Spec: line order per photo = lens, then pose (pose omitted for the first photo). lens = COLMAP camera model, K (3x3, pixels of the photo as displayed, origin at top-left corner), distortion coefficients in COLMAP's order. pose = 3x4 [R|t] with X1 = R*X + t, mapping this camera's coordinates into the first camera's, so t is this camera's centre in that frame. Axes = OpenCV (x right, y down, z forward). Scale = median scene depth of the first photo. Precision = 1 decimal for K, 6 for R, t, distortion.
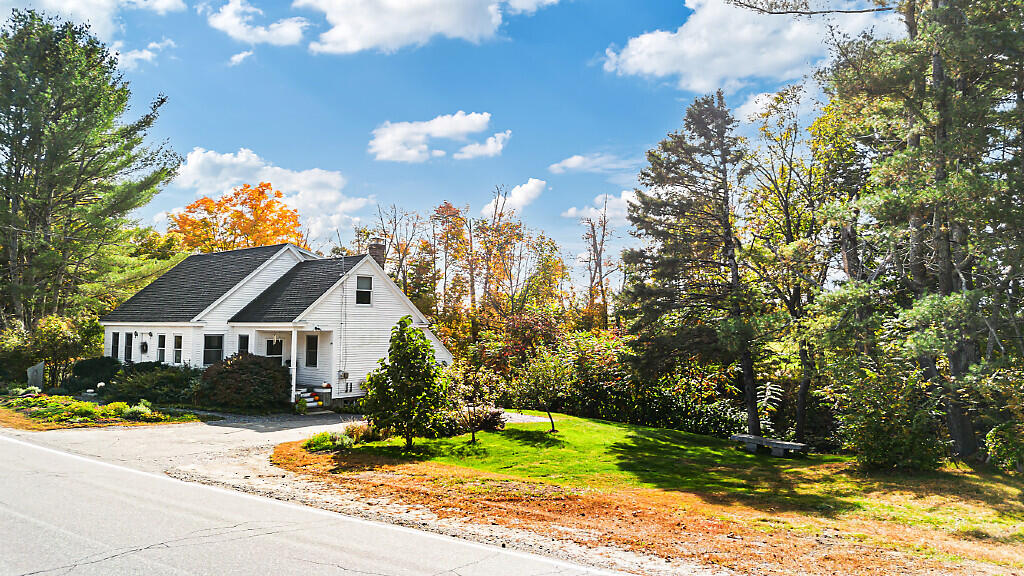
lens RADIAL K [[729.7, 0, 514.4], [0, 729.7, 285.1], [0, 0, 1]] dist [0.014775, 0.001288]
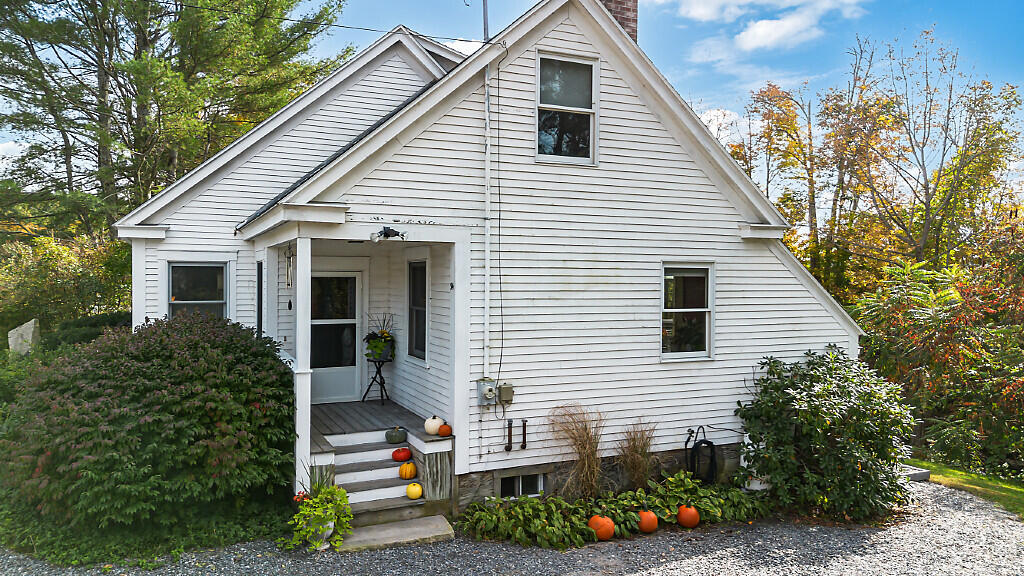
lens RADIAL K [[729.7, 0, 512.1], [0, 729.7, 282.1], [0, 0, 1]] dist [0.014775, 0.001288]
pose [[0.917102, 0.002201, -0.398646, -0.110016], [0.025028, 0.997694, 0.063087, 0.059397], [0.397865, -0.067835, 0.914933, 0.731163]]
